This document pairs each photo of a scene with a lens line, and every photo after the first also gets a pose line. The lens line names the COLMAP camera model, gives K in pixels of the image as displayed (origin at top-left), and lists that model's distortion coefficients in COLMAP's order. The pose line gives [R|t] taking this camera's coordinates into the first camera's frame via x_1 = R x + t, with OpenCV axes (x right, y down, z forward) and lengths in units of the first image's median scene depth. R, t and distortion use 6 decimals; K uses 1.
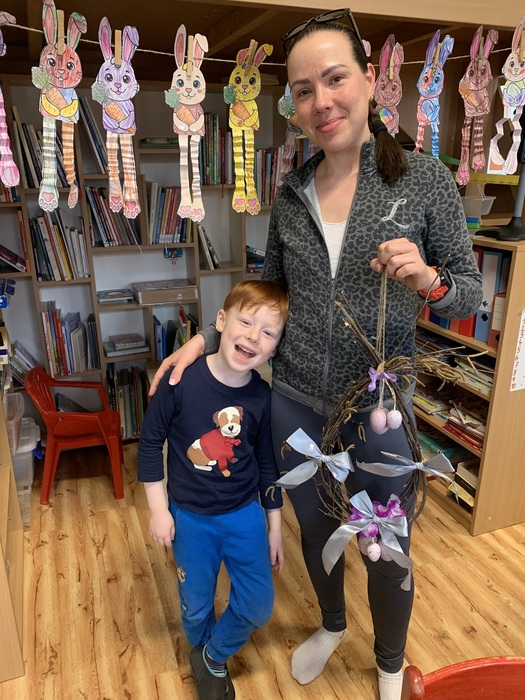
lens RADIAL K [[545.8, 0, 263.7], [0, 545.8, 351.0], [0, 0, 1]] dist [0.006646, -0.001710]
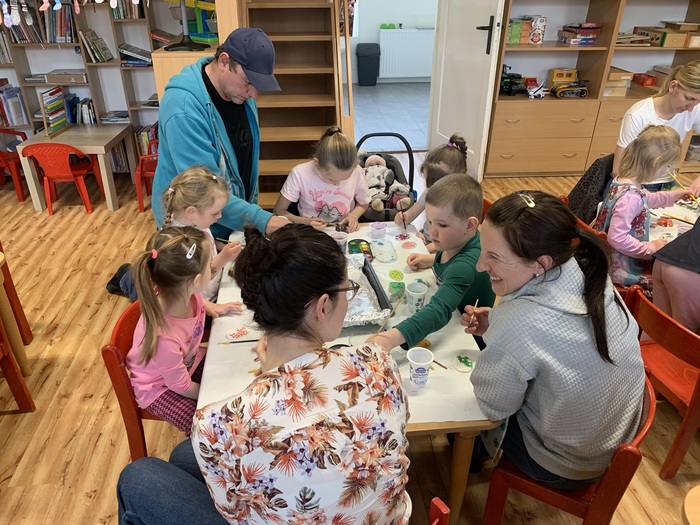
lens RADIAL K [[545.8, 0, 348.6], [0, 545.8, 268.9], [0, 0, 1]] dist [0.006646, -0.001710]
pose [[0.963641, 0.140141, -0.227502, 1.195416], [-0.095936, 0.976115, 0.194927, 0.049970], [0.249385, -0.166014, 0.954068, -0.414699]]
